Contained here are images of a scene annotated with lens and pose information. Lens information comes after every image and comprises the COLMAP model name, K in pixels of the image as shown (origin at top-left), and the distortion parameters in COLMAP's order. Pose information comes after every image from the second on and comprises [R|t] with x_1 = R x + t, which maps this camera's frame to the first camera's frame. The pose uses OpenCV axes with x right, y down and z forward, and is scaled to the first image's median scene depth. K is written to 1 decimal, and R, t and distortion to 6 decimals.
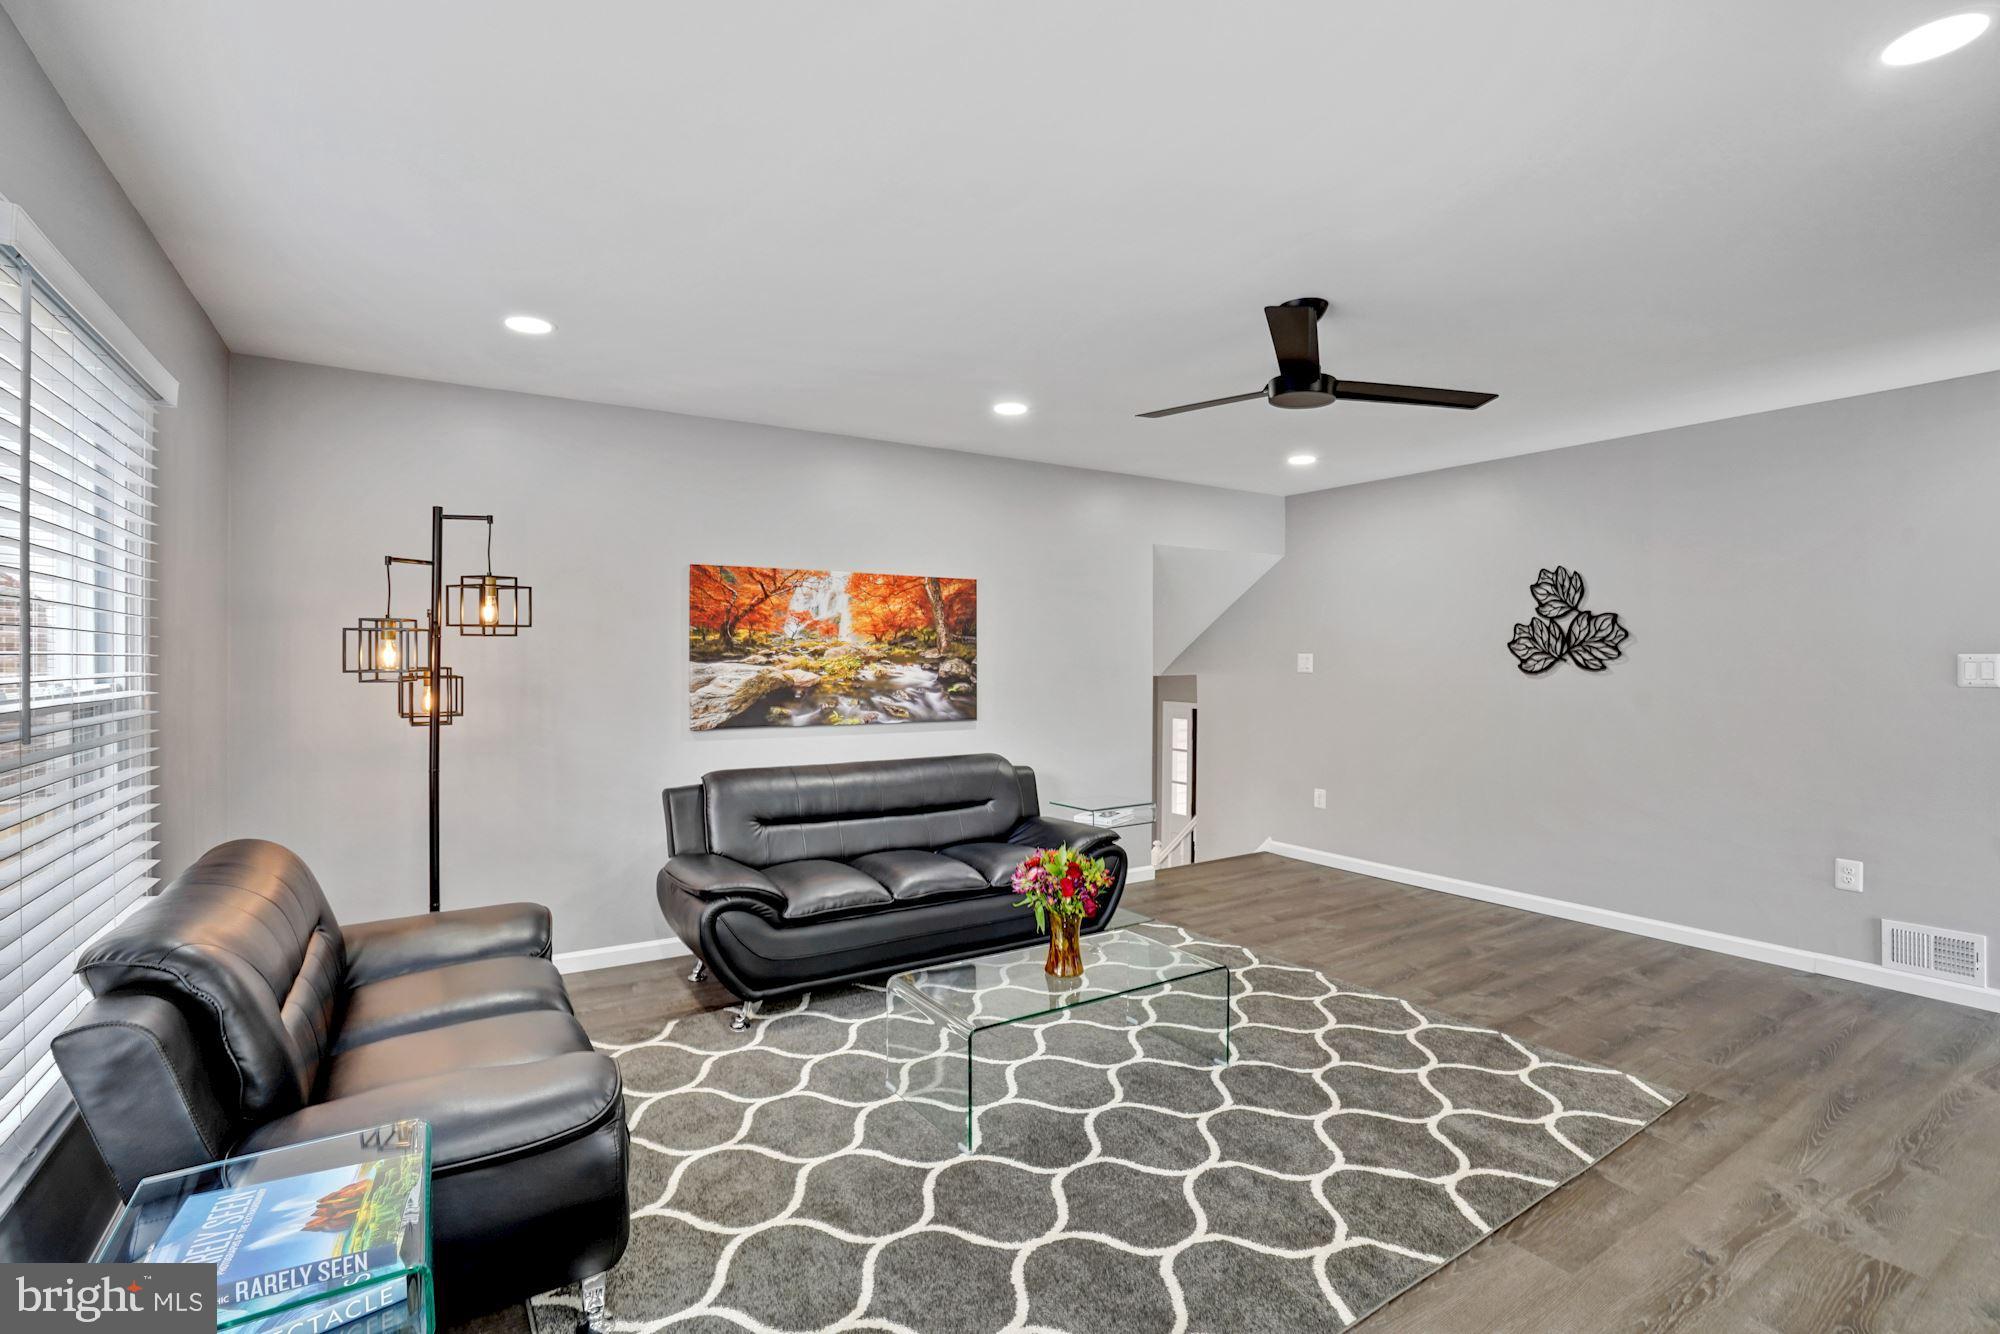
lens RADIAL K [[952.7, 0, 1055.0], [0, 952.7, 677.4], [0, 0, 1]] dist [-0.048913, 0.000864]
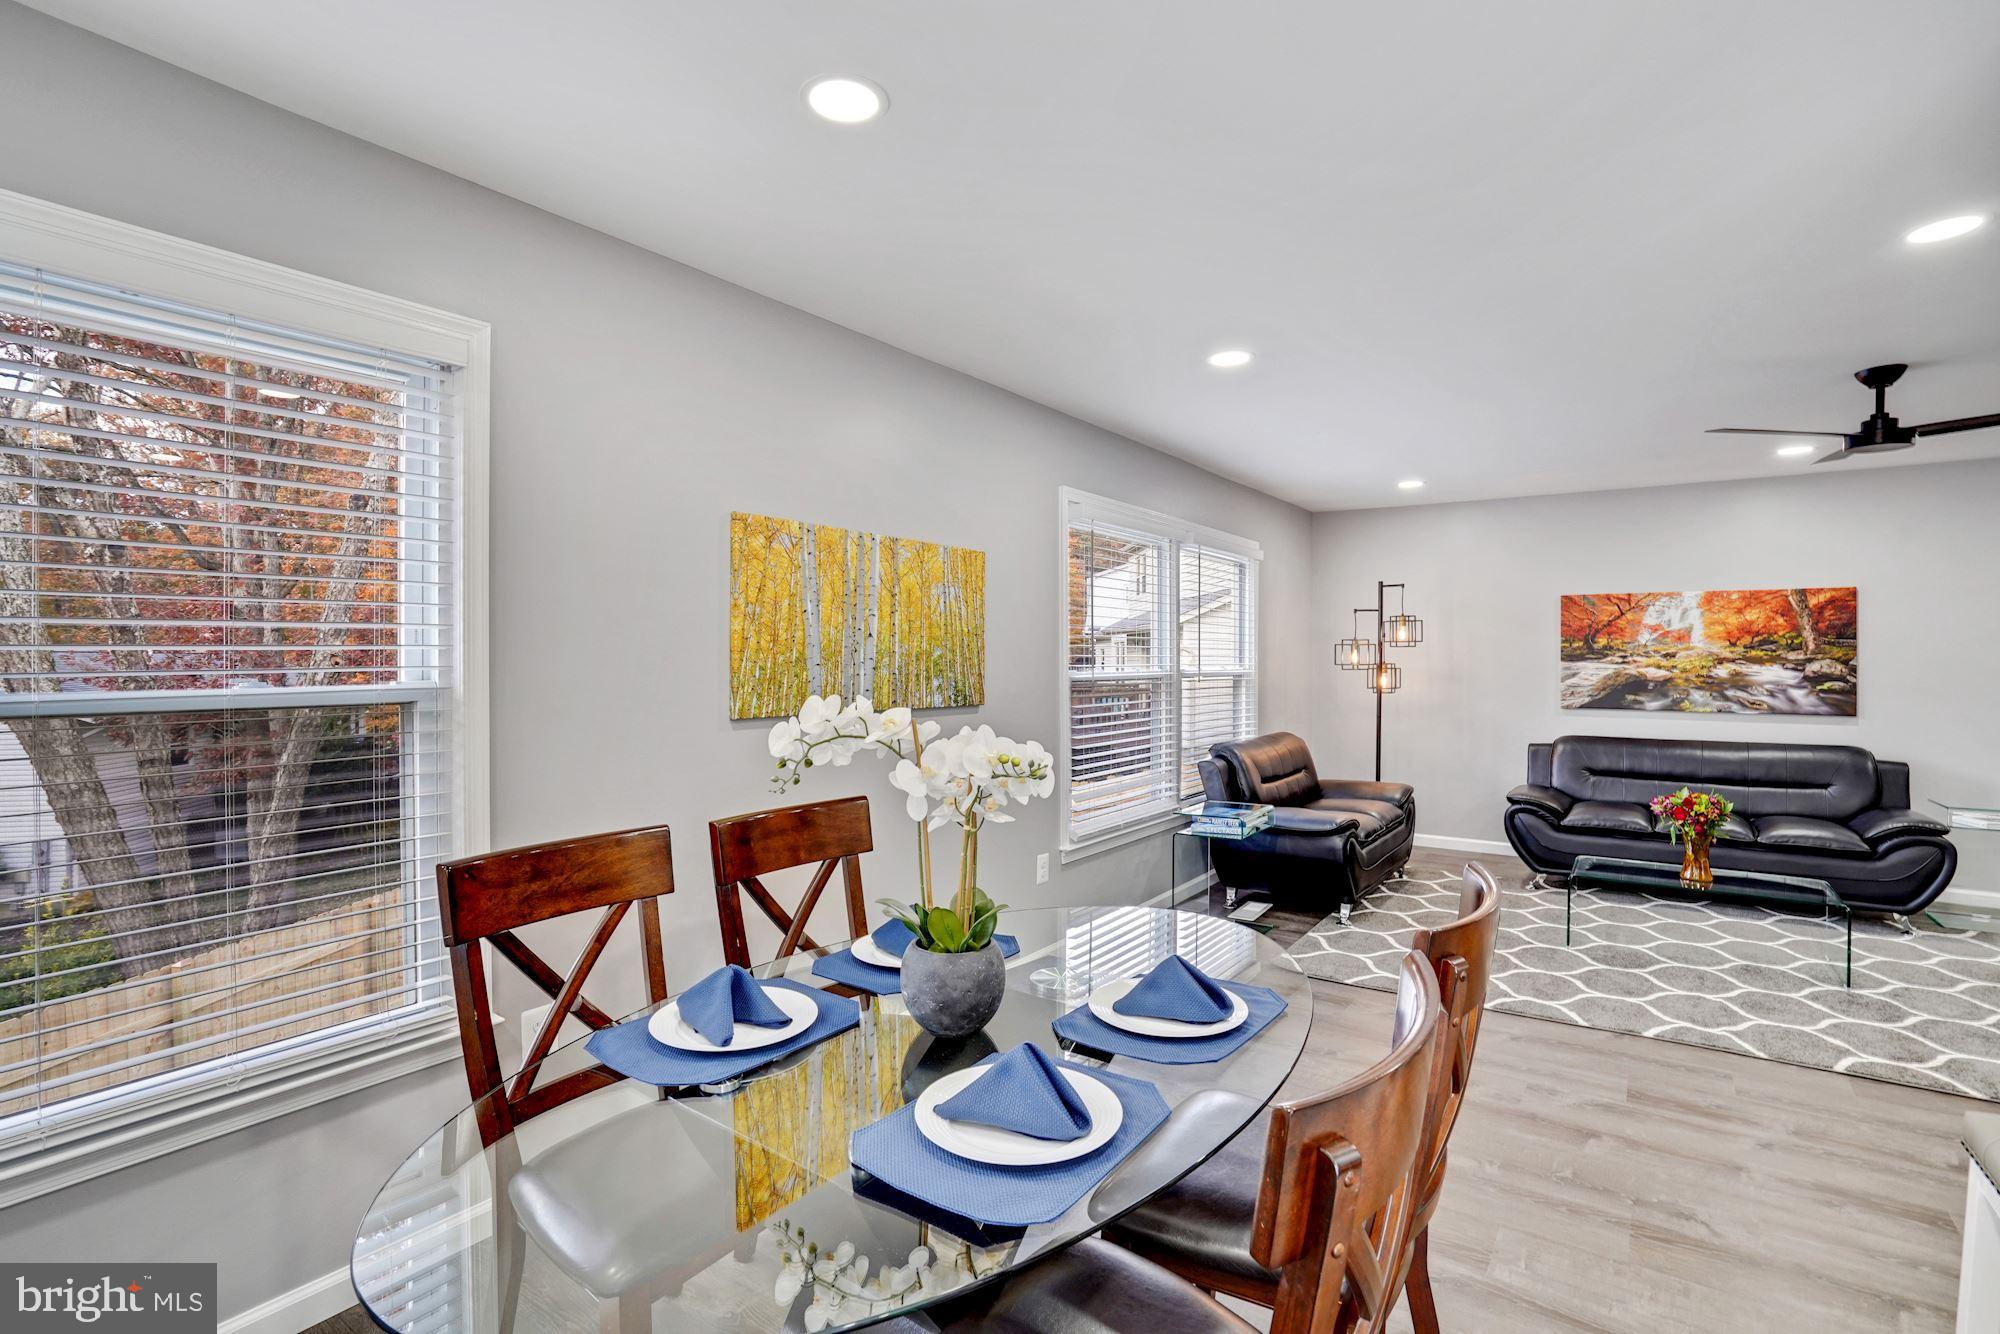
lens RADIAL K [[941.2, 0, 1001.6], [0, 941.2, 656.4], [0, 0, 1]] dist [-0.052910, 0.025193]
pose [[0.357178, -0.004851, -0.934024, 0.582720], [-0.022719, 0.999646, -0.013879, 0.013846], [0.933760, 0.026177, 0.356941, -0.297153]]
